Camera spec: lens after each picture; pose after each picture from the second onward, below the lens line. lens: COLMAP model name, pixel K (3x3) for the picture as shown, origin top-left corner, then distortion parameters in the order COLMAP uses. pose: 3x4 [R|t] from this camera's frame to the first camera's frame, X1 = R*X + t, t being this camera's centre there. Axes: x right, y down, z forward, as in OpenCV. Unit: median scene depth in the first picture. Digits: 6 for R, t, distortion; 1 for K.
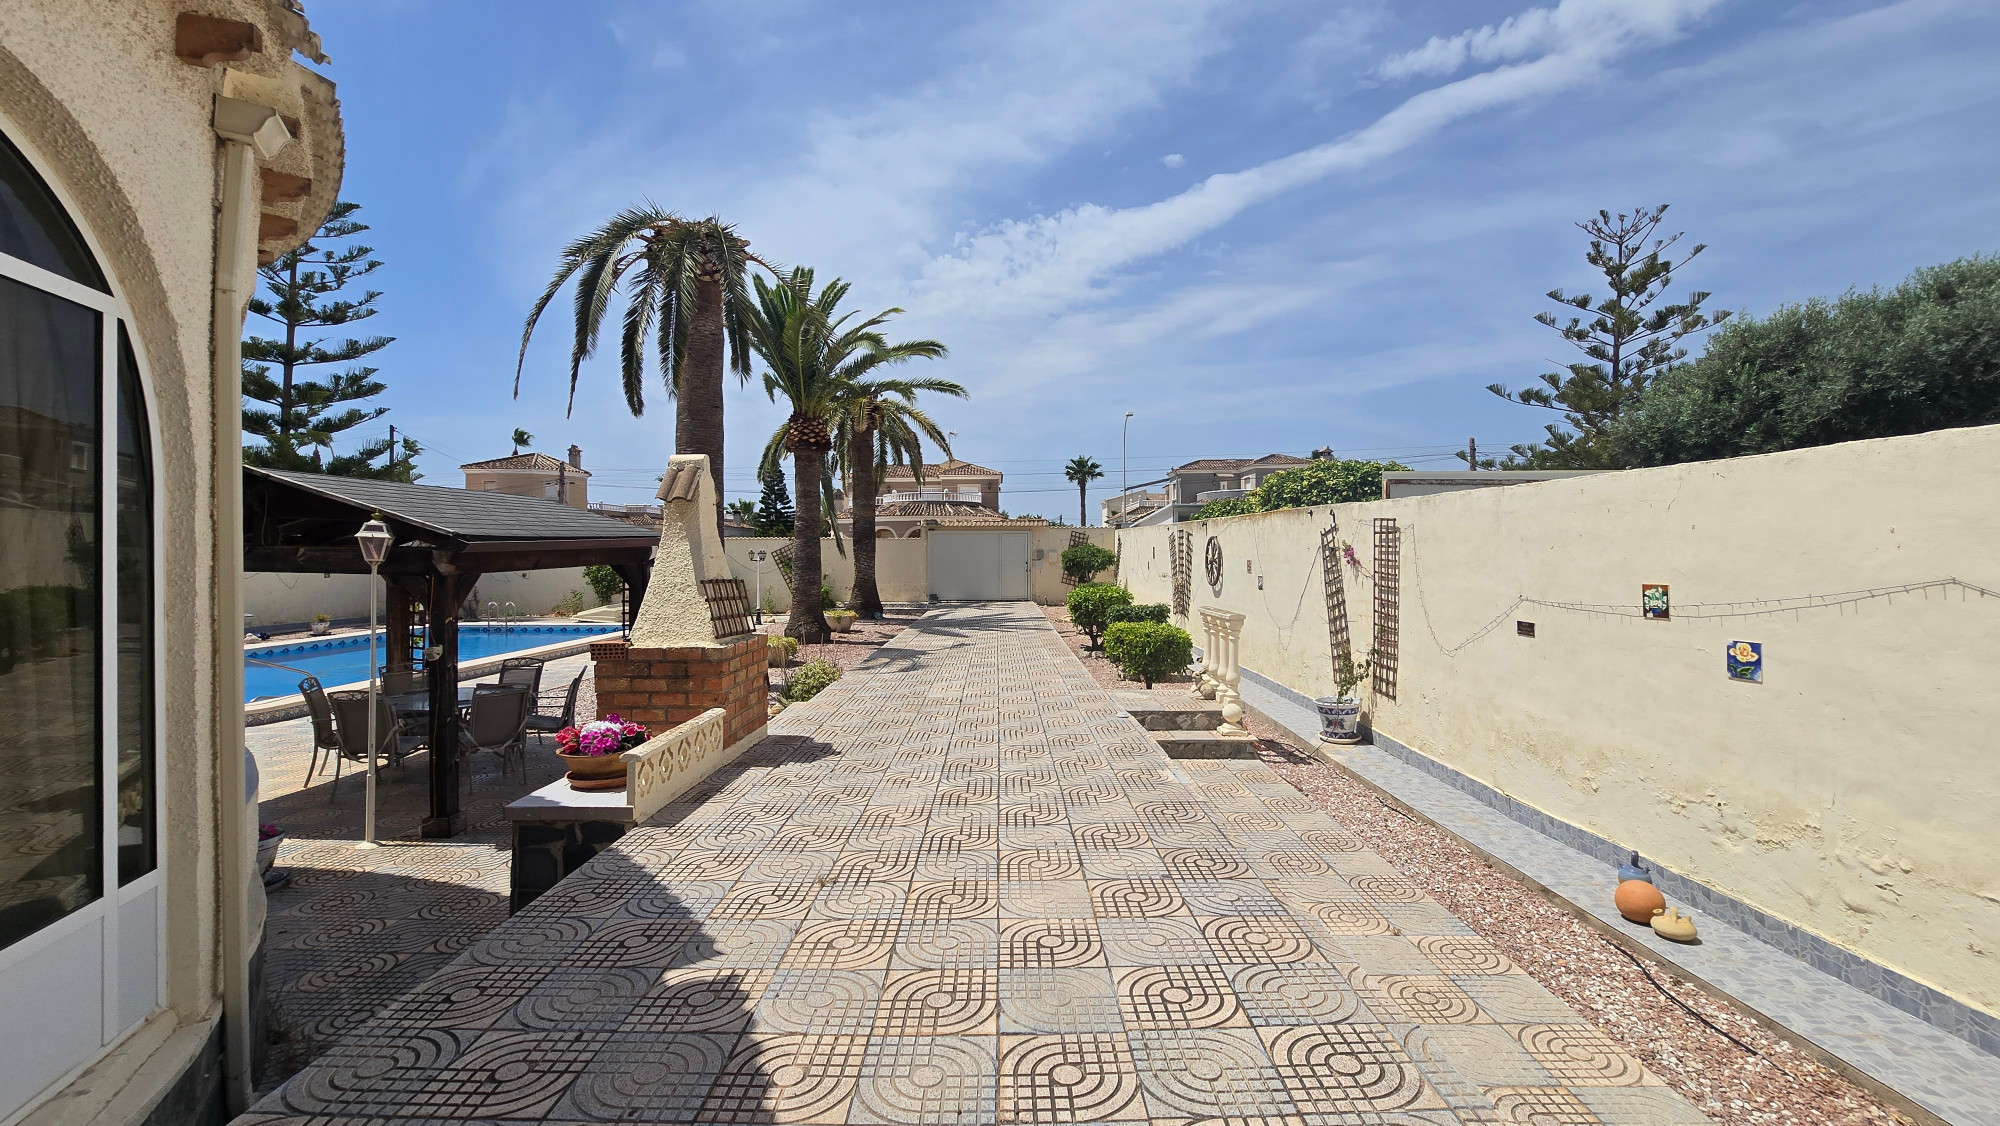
lens RADIAL K [[816.7, 0, 1003.8], [0, 816.7, 555.8], [0, 0, 1]] dist [-0.008598, 0.002575]
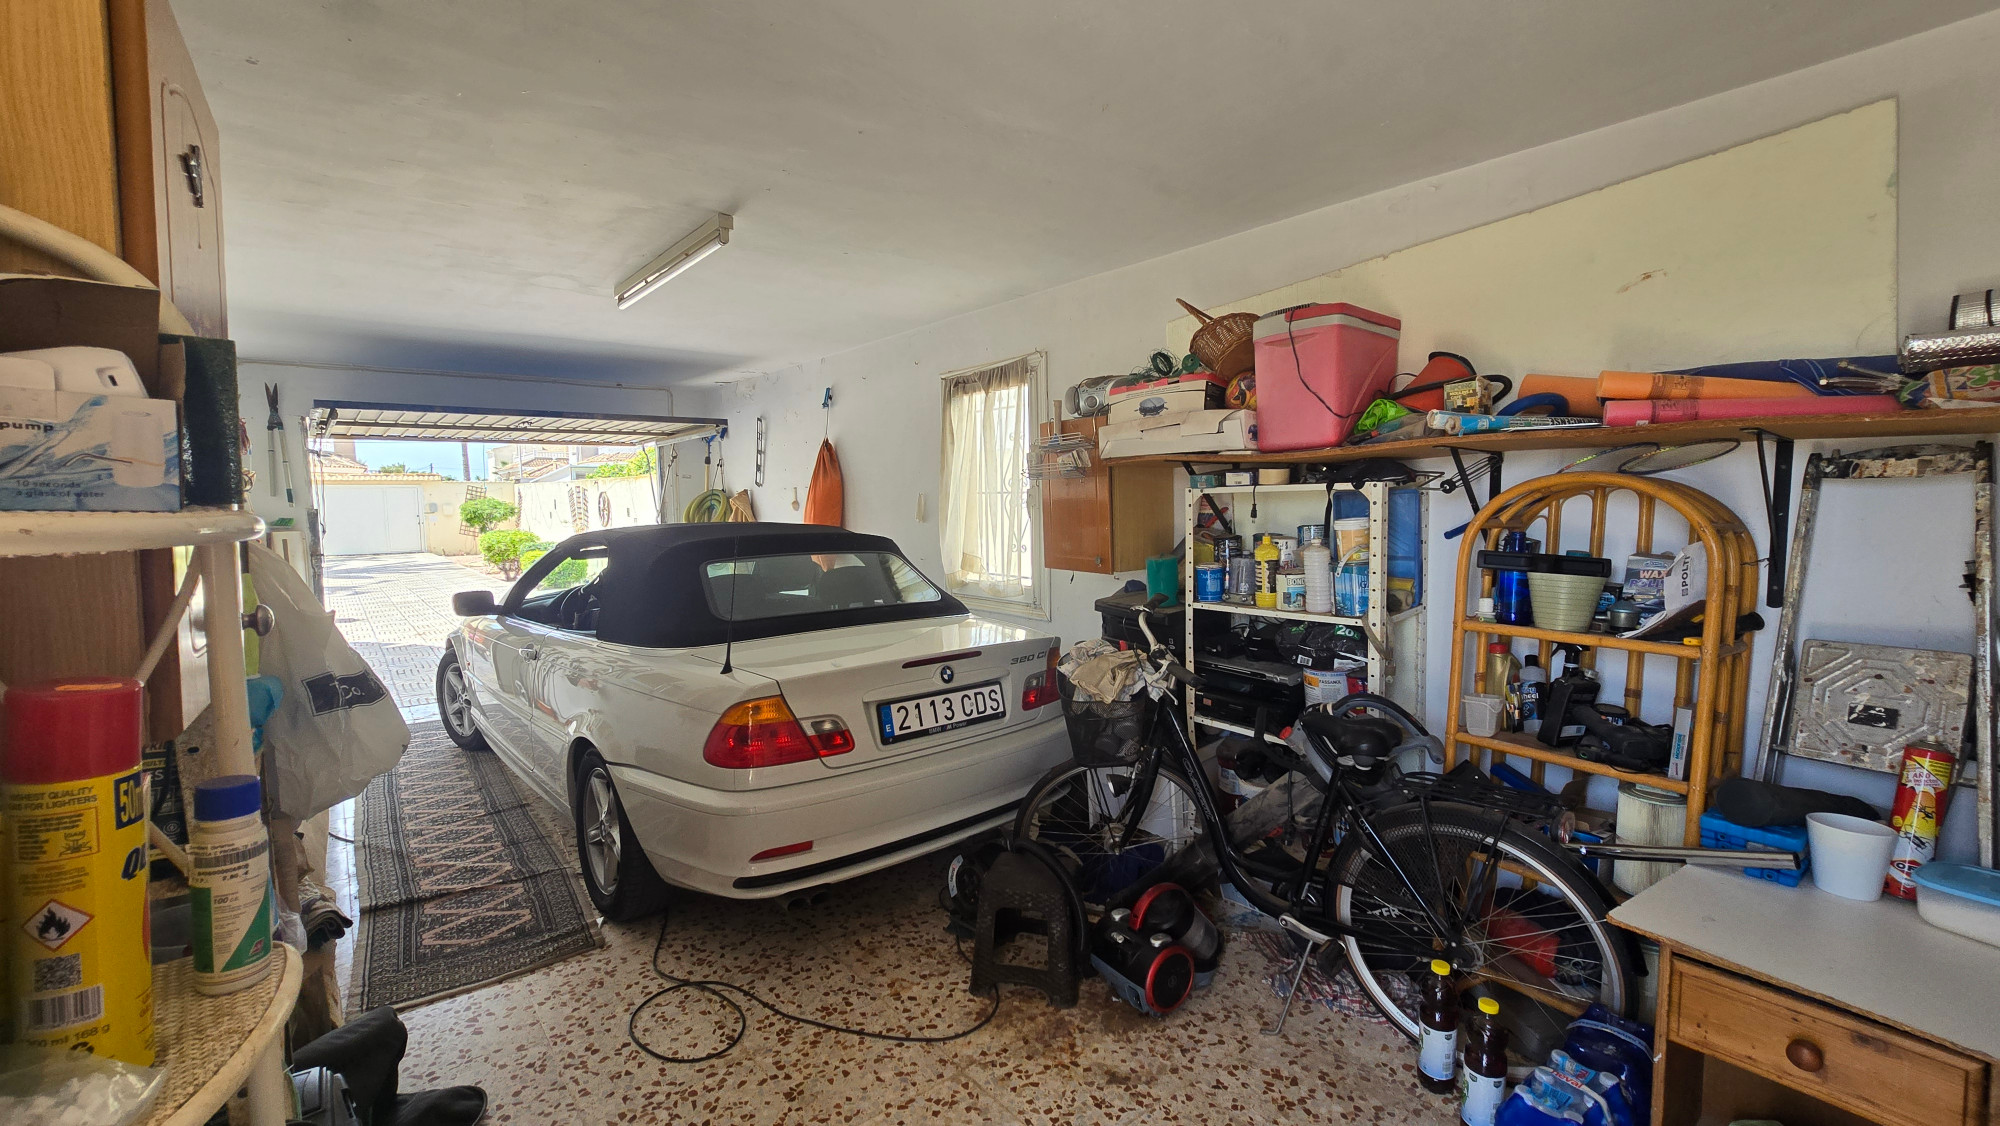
lens RADIAL K [[816.7, 0, 997.7], [0, 816.7, 560.4], [0, 0, 1]] dist [-0.008598, 0.002575]
pose [[0.775048, -0.057464, 0.629284, -0.081575], [0.015373, 0.997276, 0.072134, 0.002328], [-0.631715, -0.046233, 0.773821, -0.402552]]
